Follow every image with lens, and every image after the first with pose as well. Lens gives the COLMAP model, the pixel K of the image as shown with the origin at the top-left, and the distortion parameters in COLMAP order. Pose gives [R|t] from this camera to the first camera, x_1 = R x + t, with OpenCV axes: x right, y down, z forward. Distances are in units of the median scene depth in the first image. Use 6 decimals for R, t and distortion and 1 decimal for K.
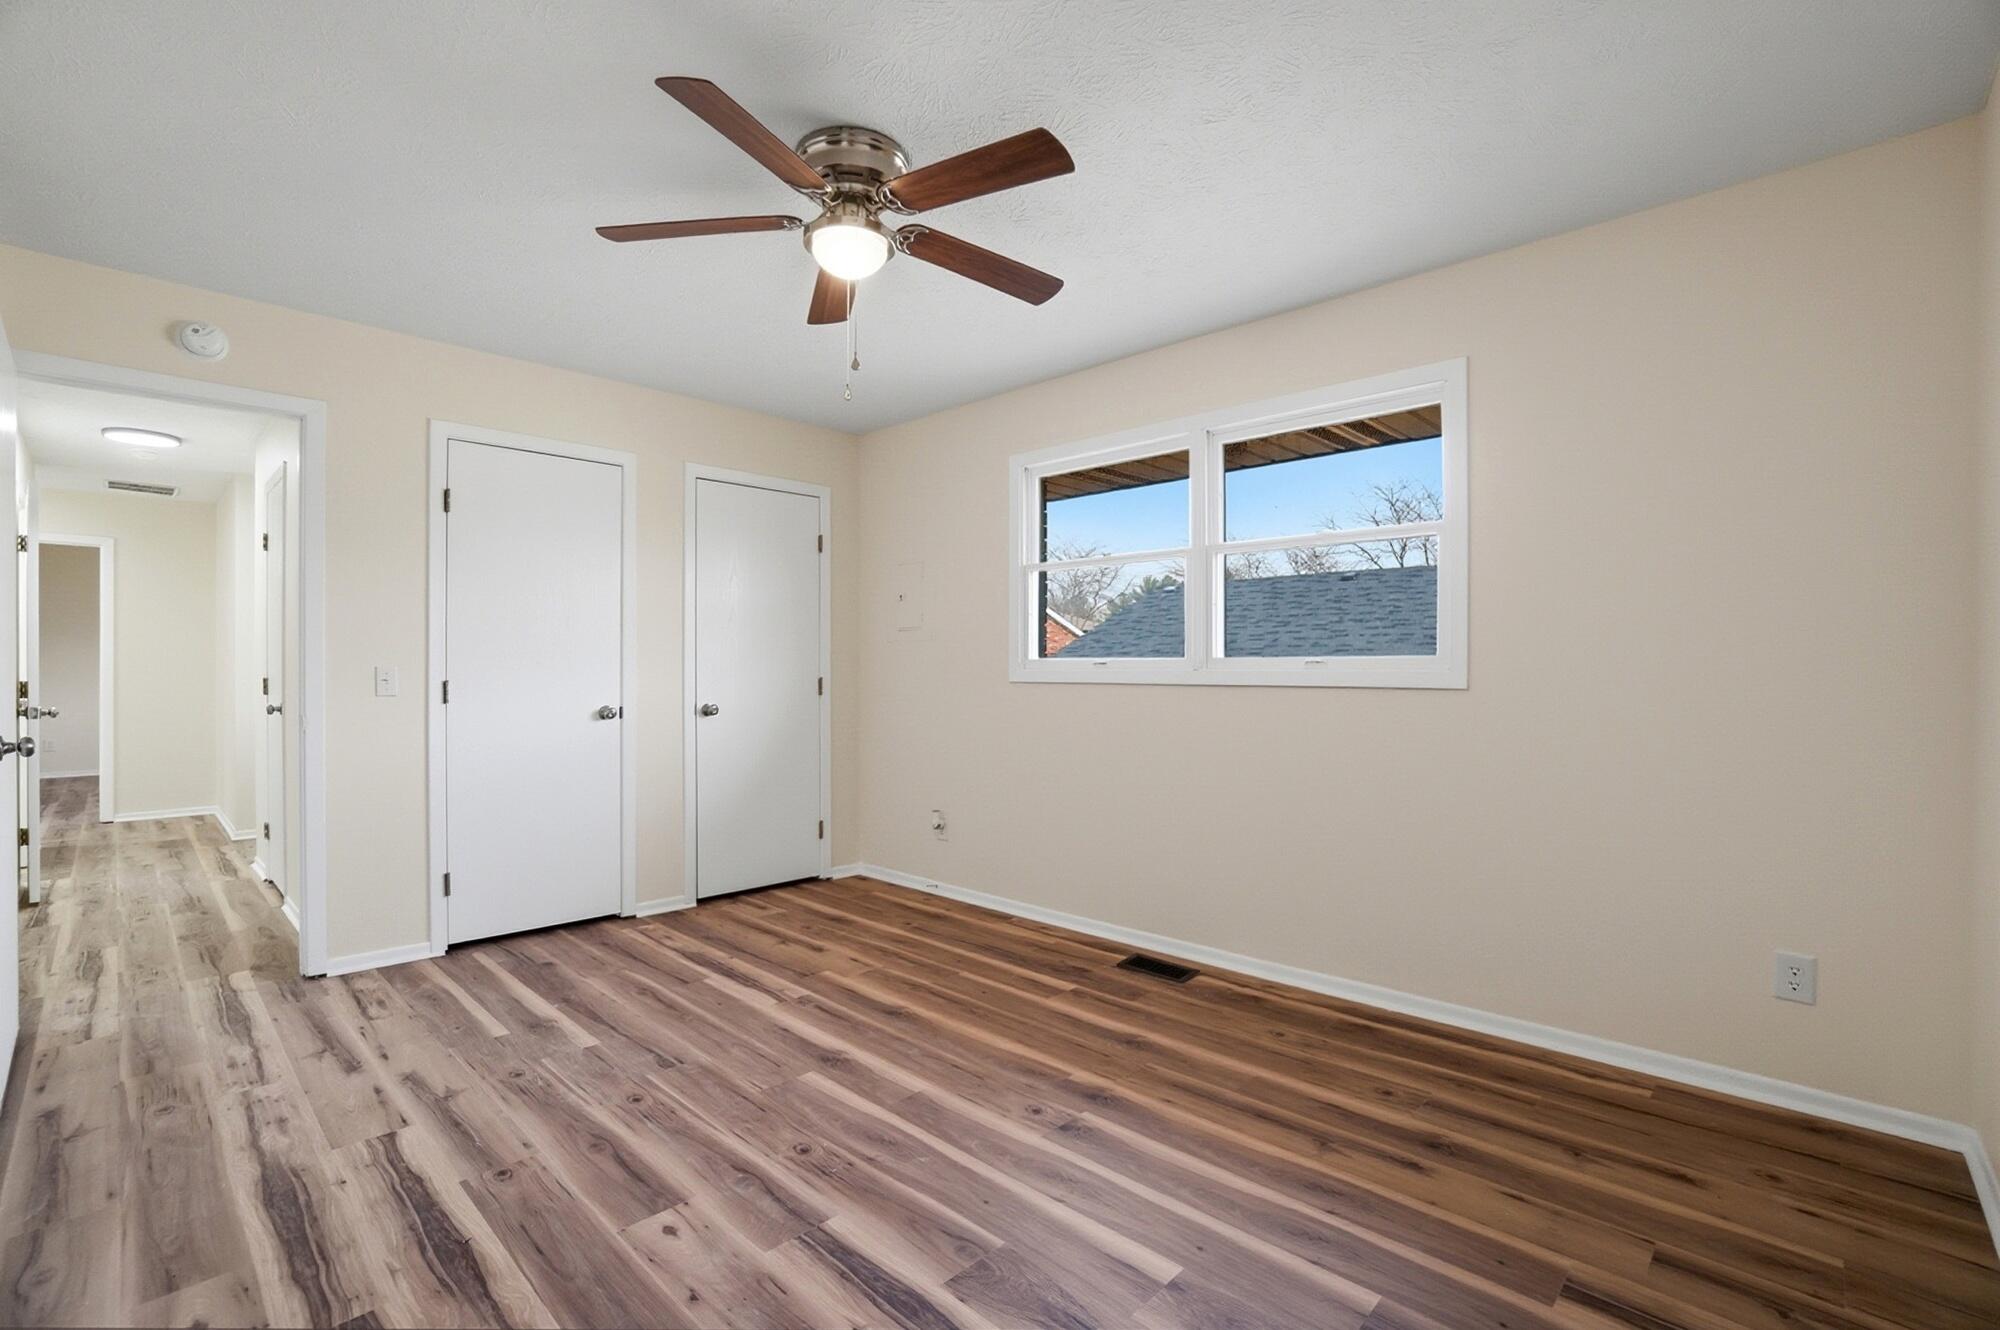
lens RADIAL K [[881.2, 0, 999.2], [0, 881.2, 679.1], [0, 0, 1]] dist [-0.028242, 0.006410]
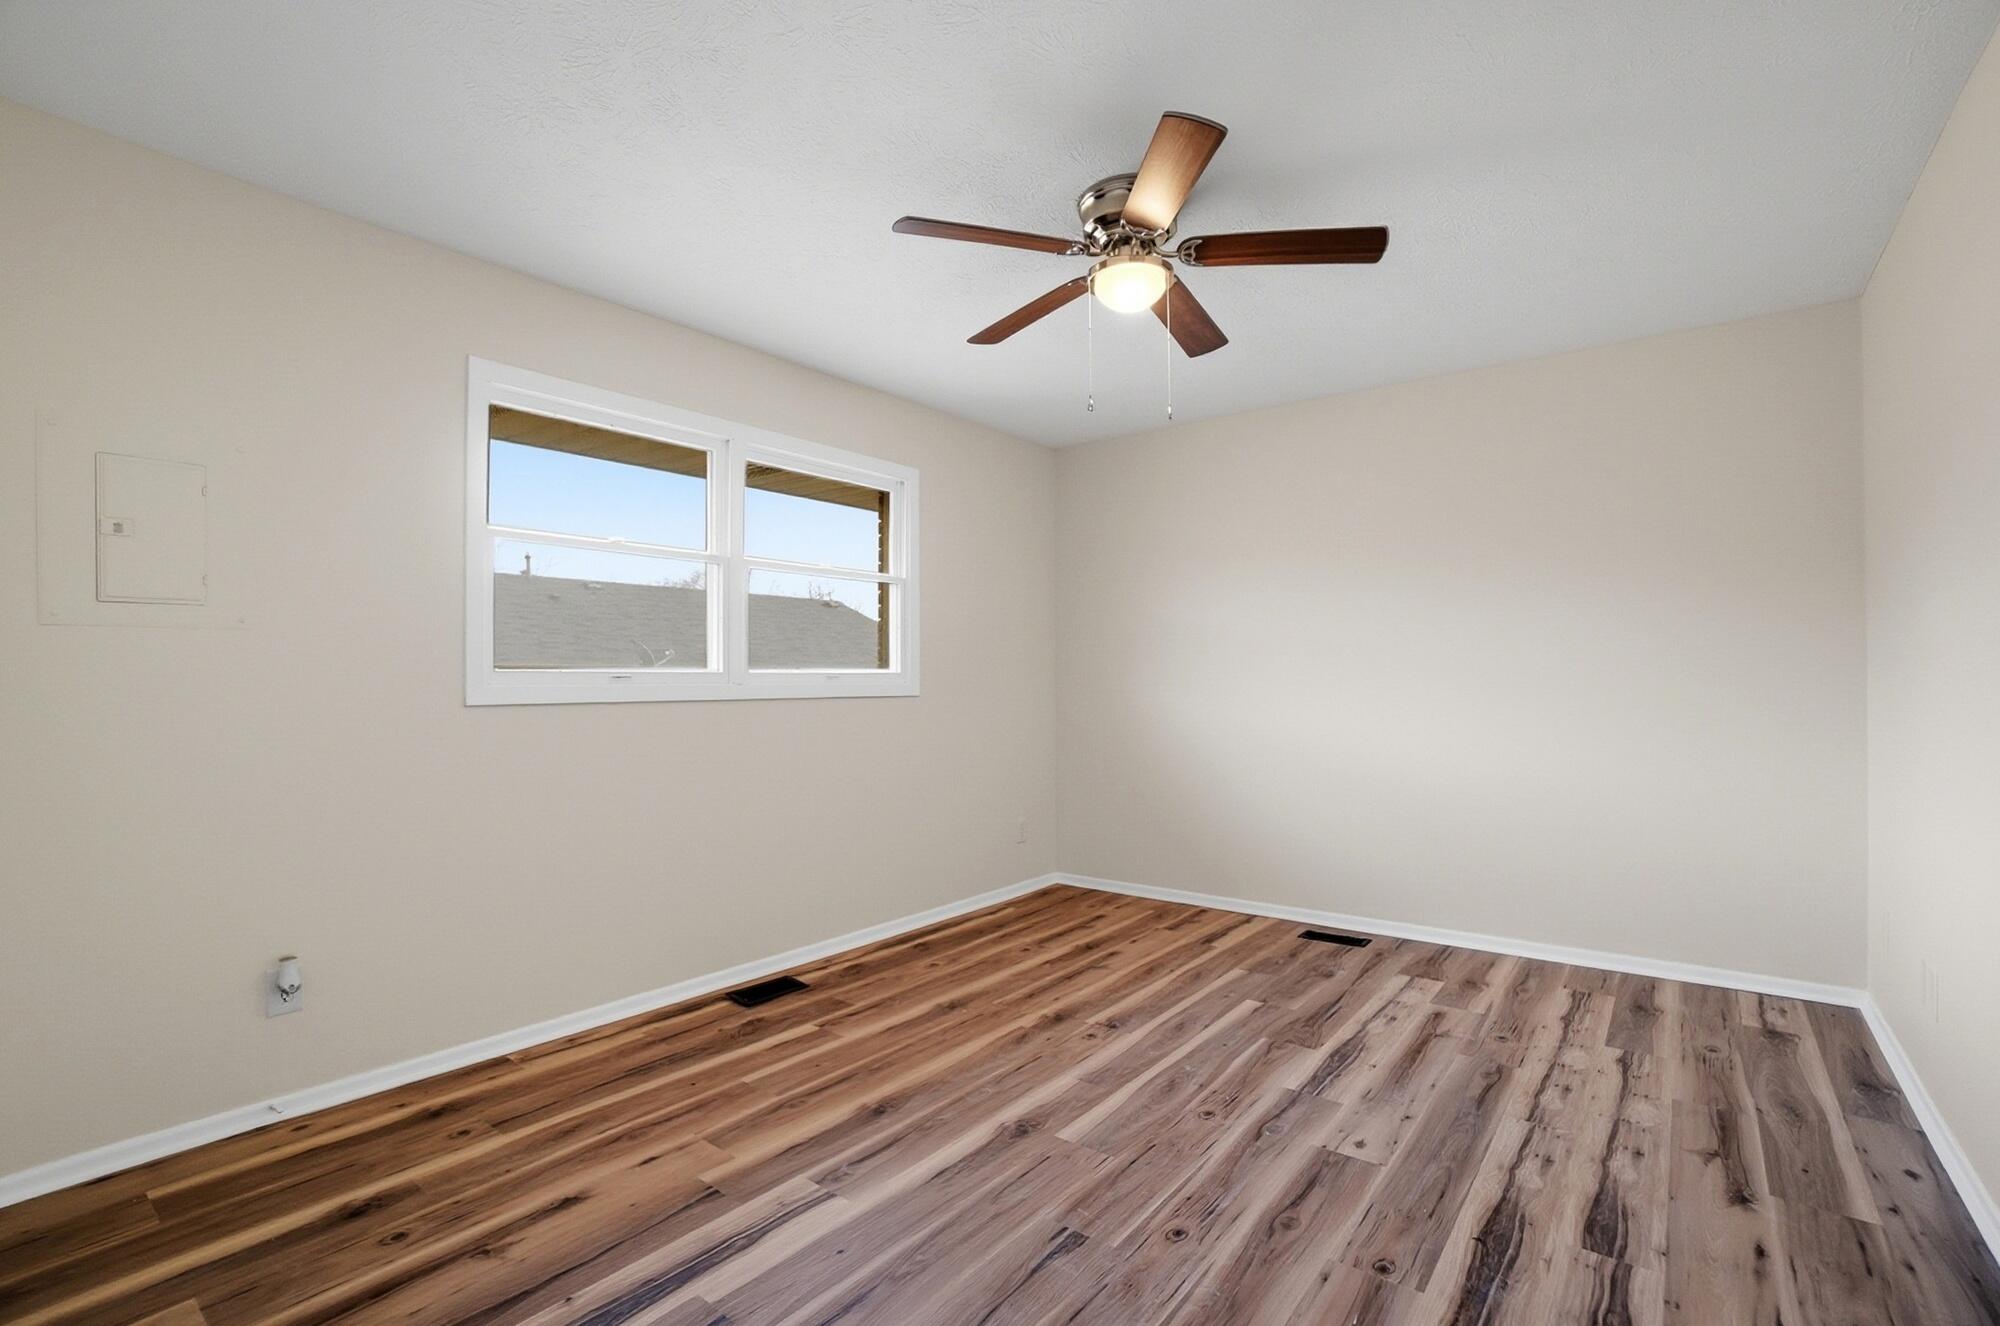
lens RADIAL K [[881.2, 0, 992.1], [0, 881.2, 670.1], [0, 0, 1]] dist [-0.028242, 0.006410]
pose [[-0.094724, 0.019406, 0.995314, -1.037085], [0.002010, 0.999812, -0.019302, -0.006062], [-0.995502, 0.000172, -0.094745, 1.083875]]
